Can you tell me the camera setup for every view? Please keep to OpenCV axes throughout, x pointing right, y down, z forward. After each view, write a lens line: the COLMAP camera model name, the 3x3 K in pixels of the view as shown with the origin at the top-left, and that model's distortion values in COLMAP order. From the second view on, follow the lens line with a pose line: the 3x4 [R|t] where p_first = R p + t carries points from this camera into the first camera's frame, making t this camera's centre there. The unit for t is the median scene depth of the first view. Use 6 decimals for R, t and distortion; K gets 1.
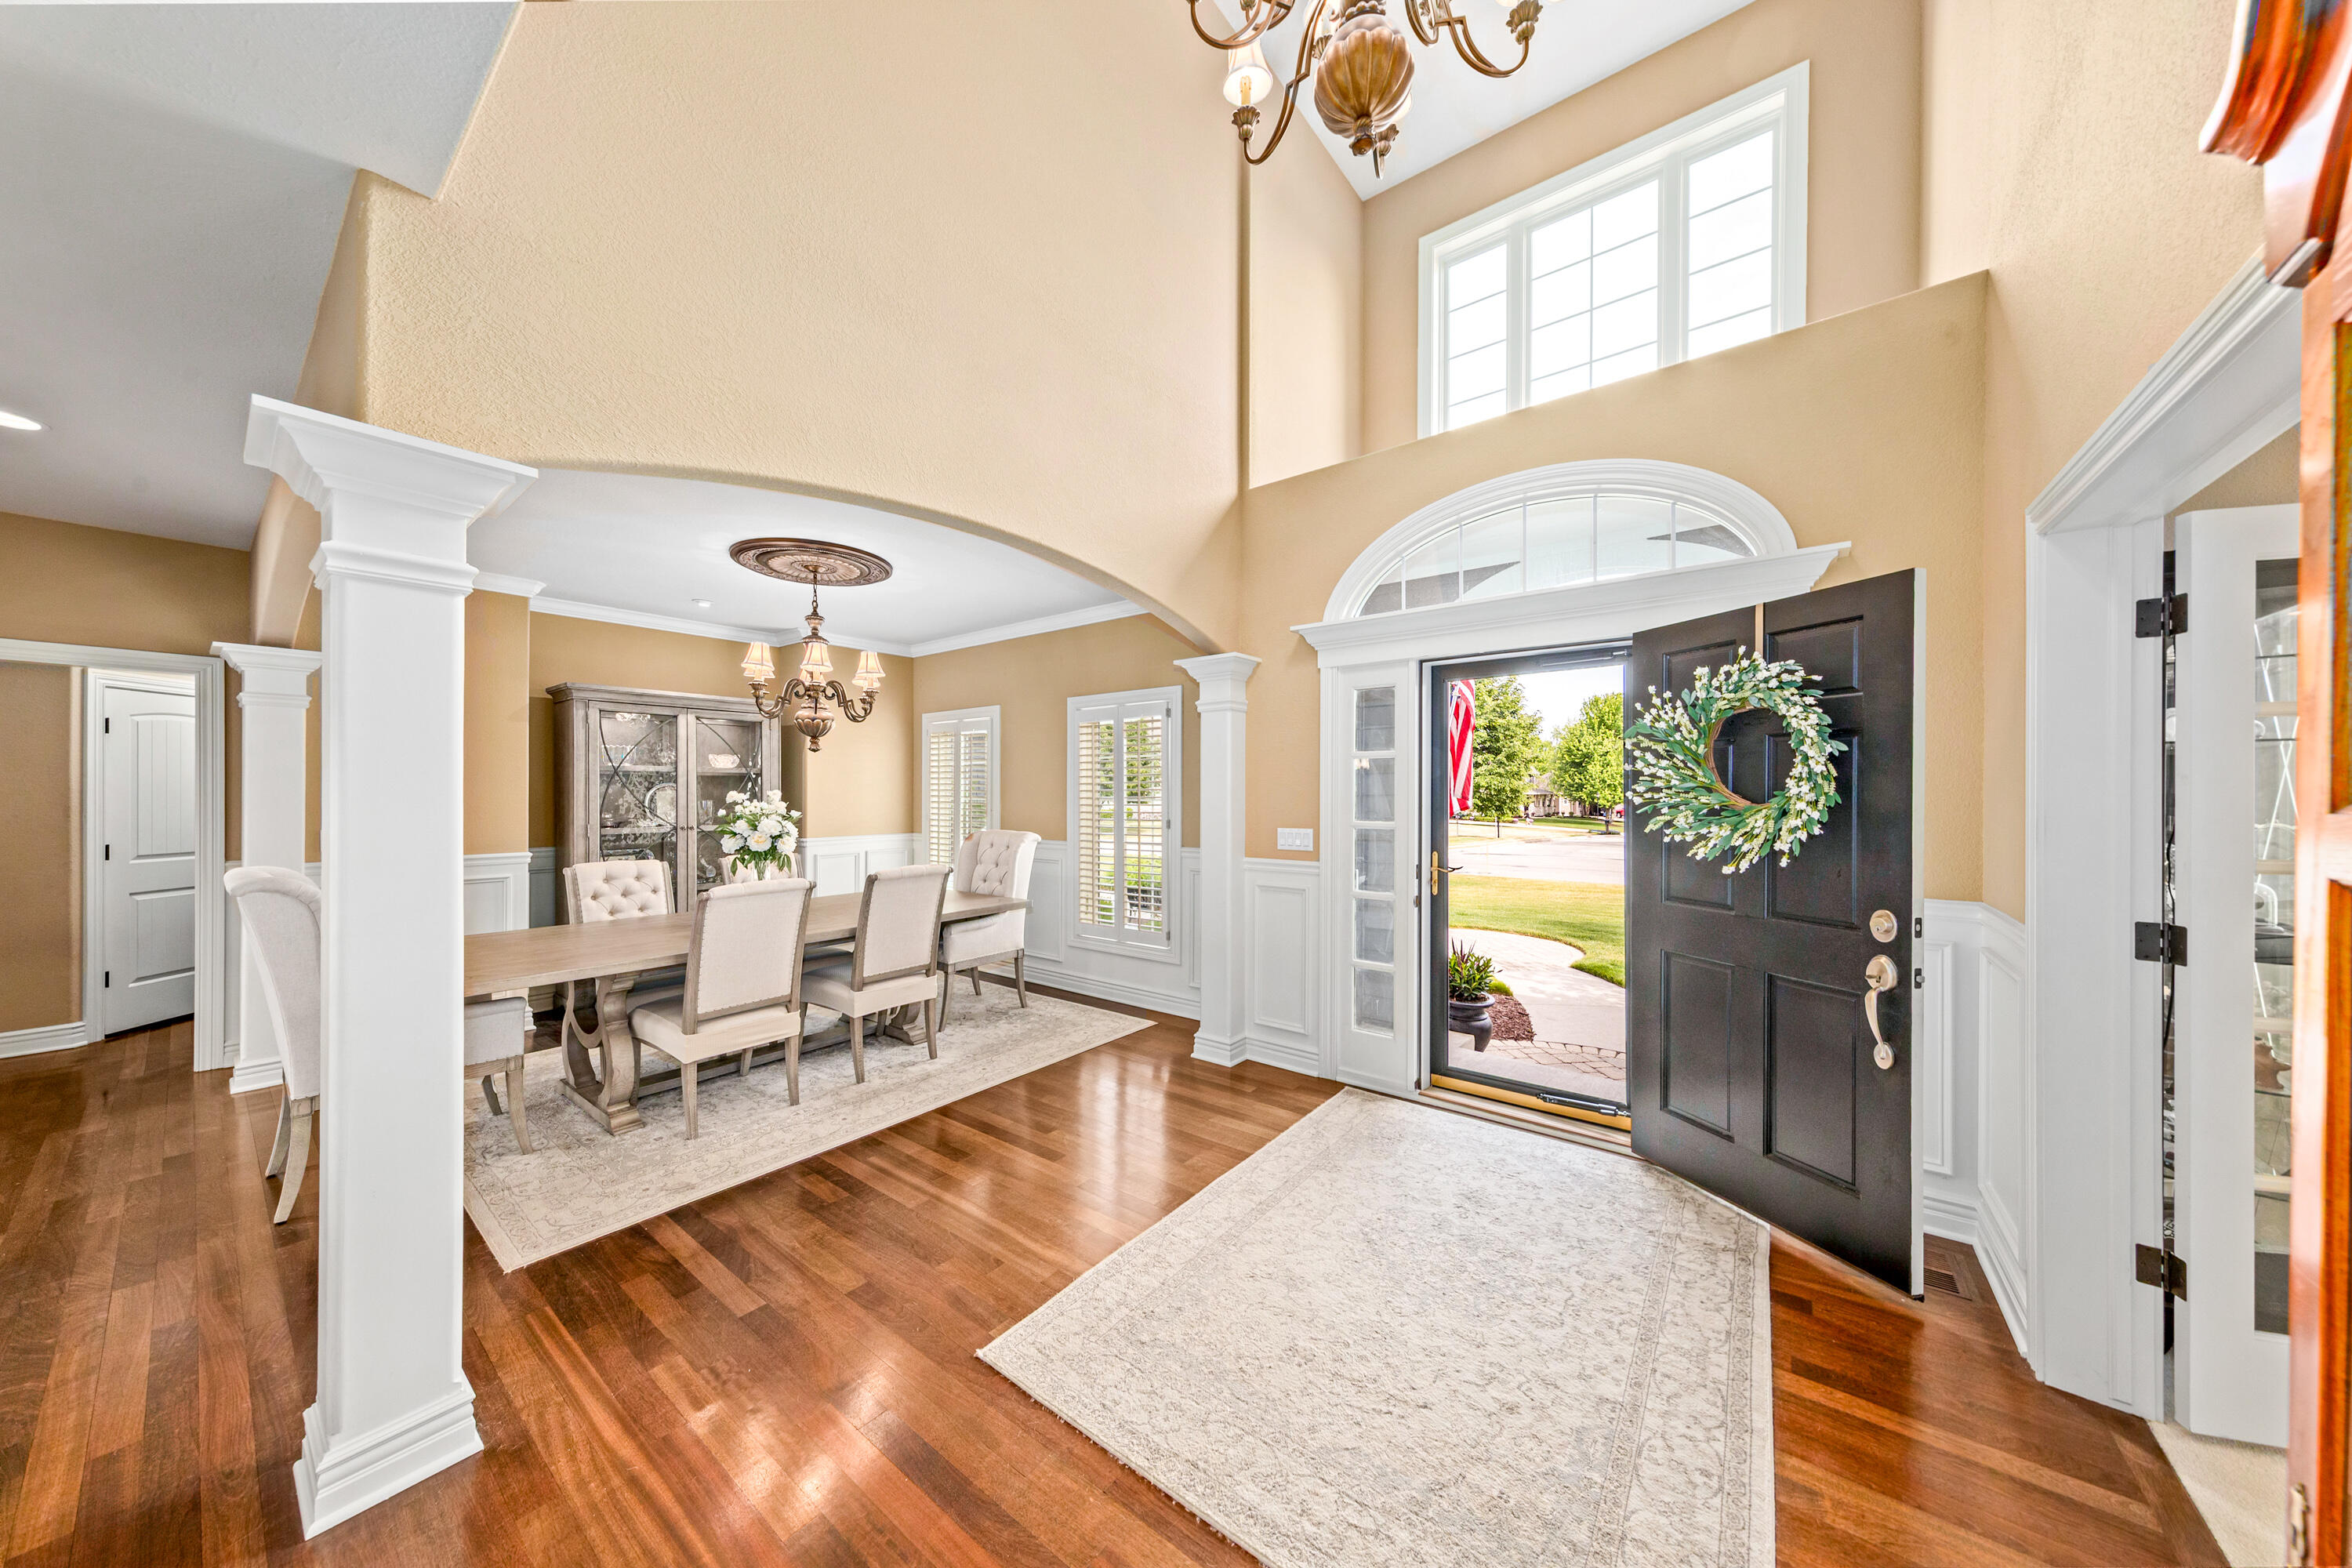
lens RADIAL K [[789.4, 0, 1170.7], [0, 789.4, 790.9], [0, 0, 1]] dist [0.001316, 0.000017]
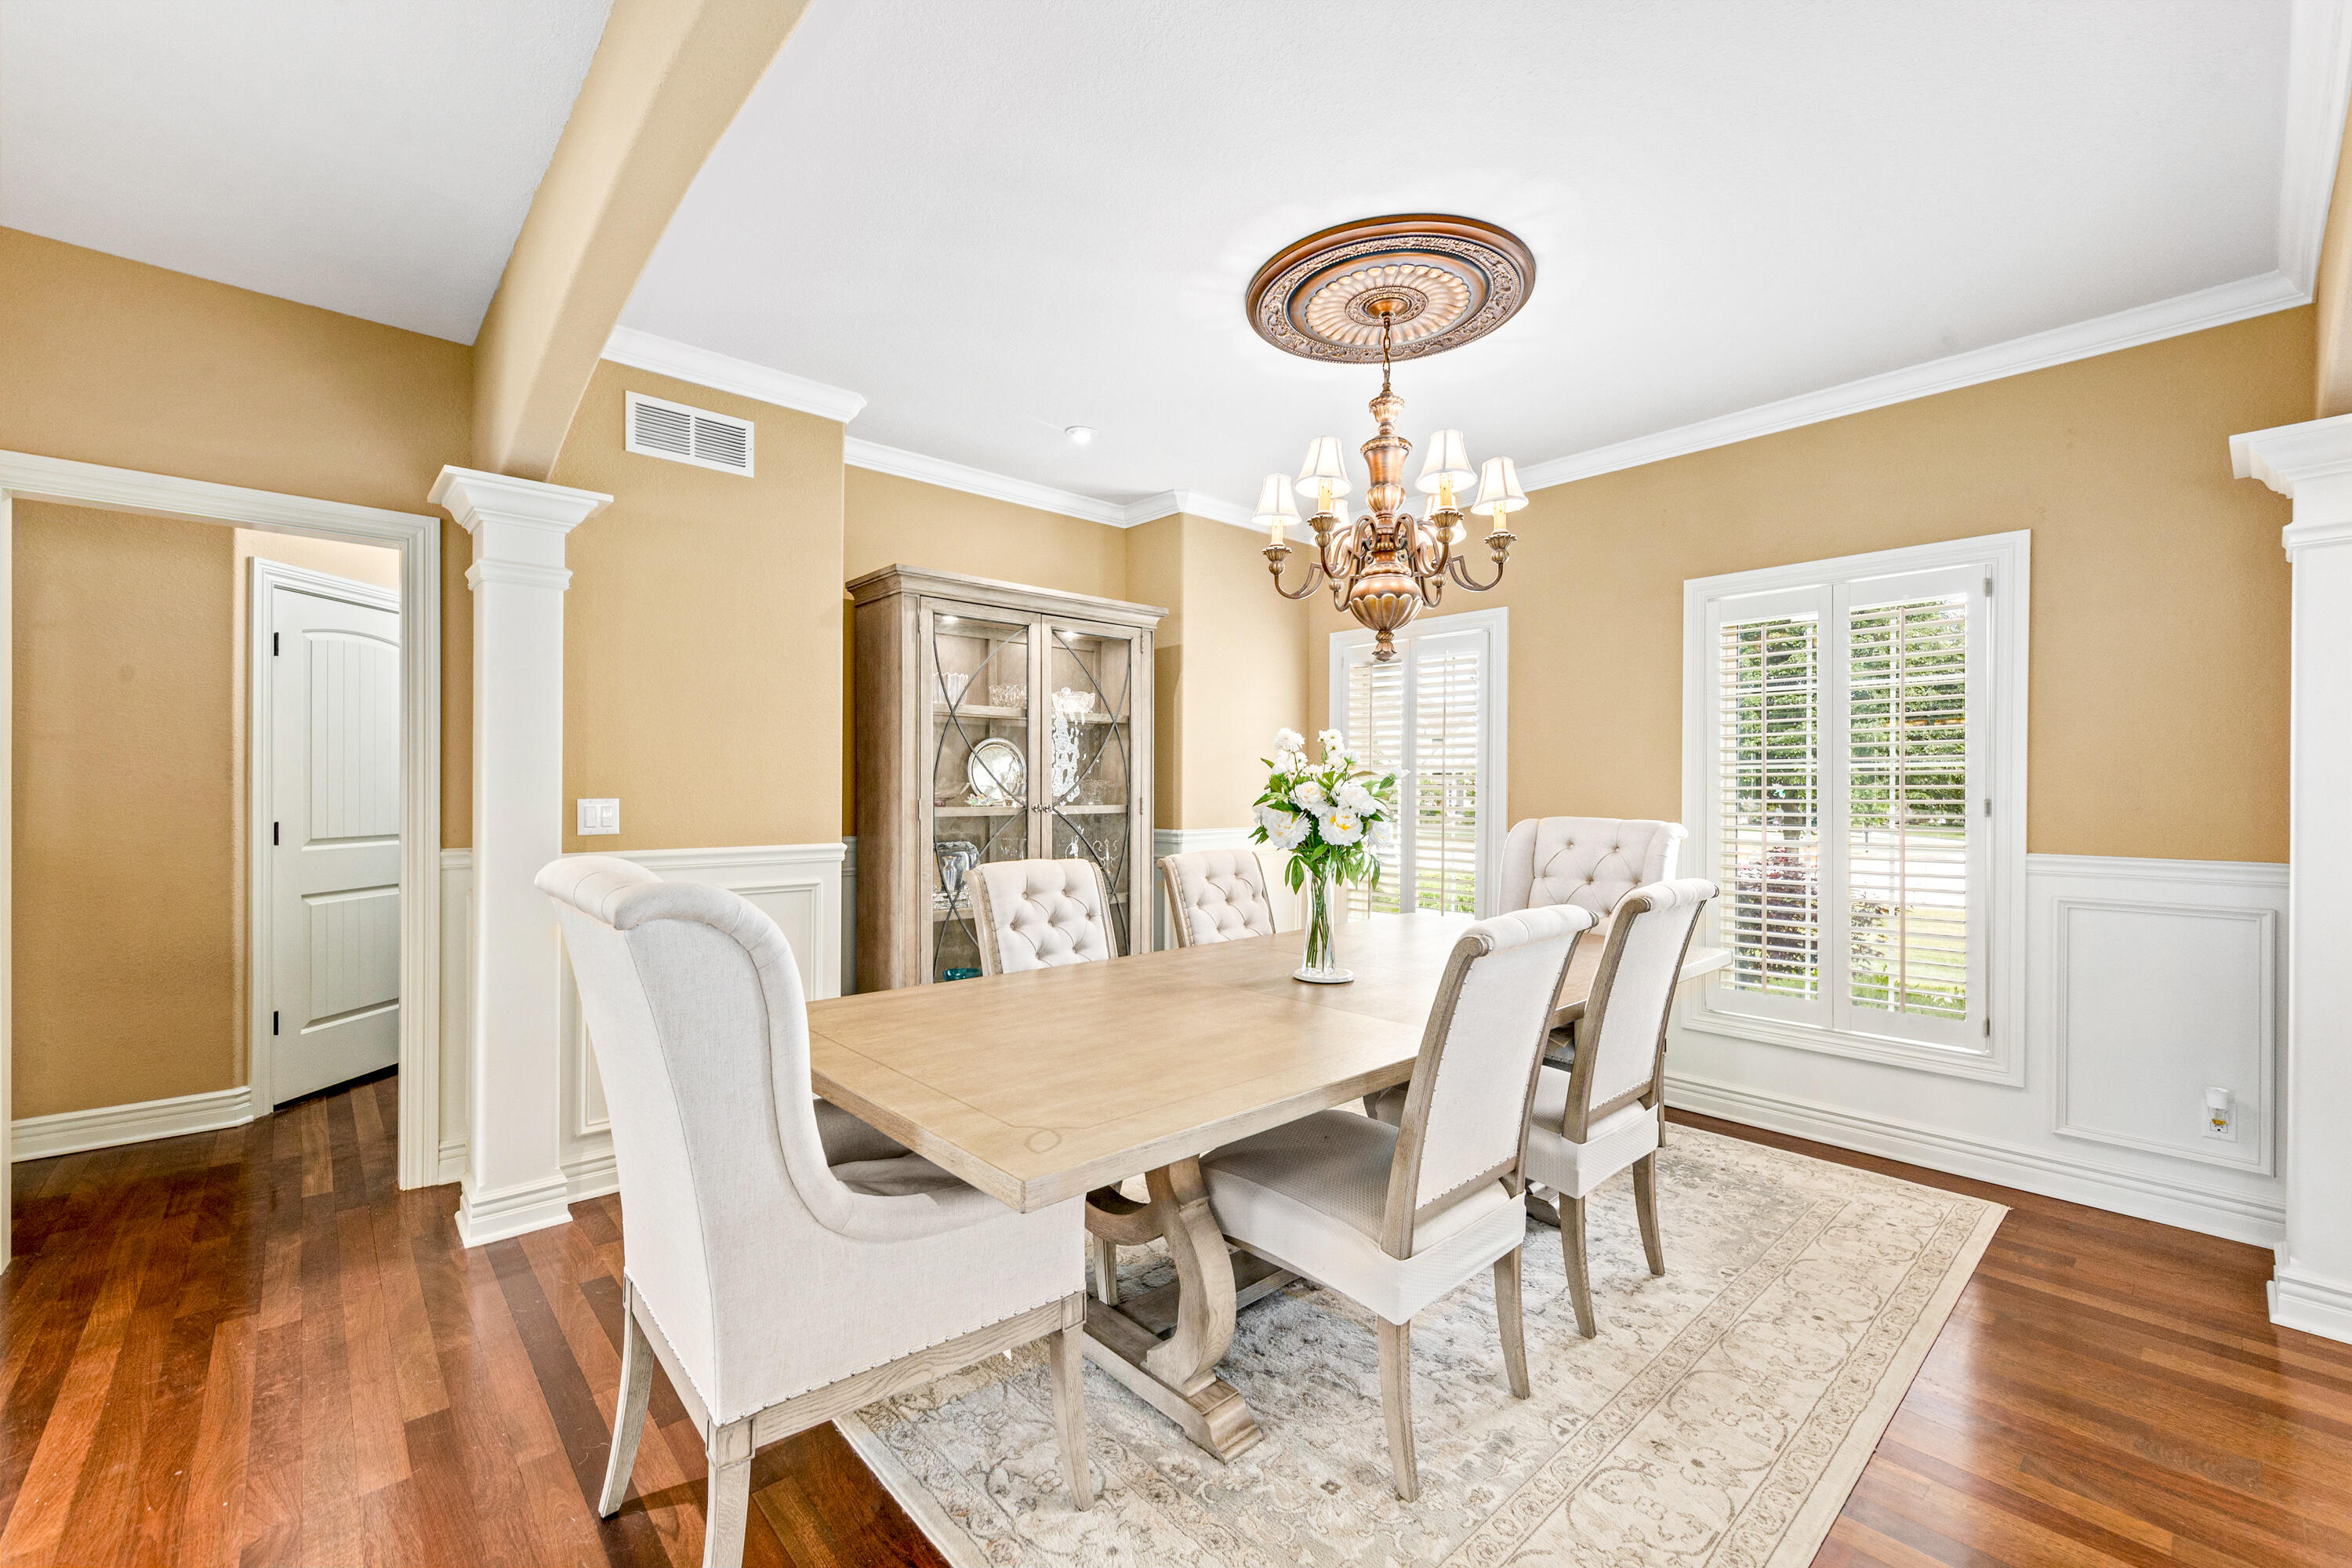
lens RADIAL K [[963.8, 0, 1130.1], [0, 963.8, 791.8], [0, 0, 1]] dist [0.001966, 0.000089]
pose [[0.983268, 0.005216, -0.182089, -0.552611], [-0.004415, 0.999979, 0.004808, 0.040172], [0.182111, -0.003923, 0.983270, 0.374194]]
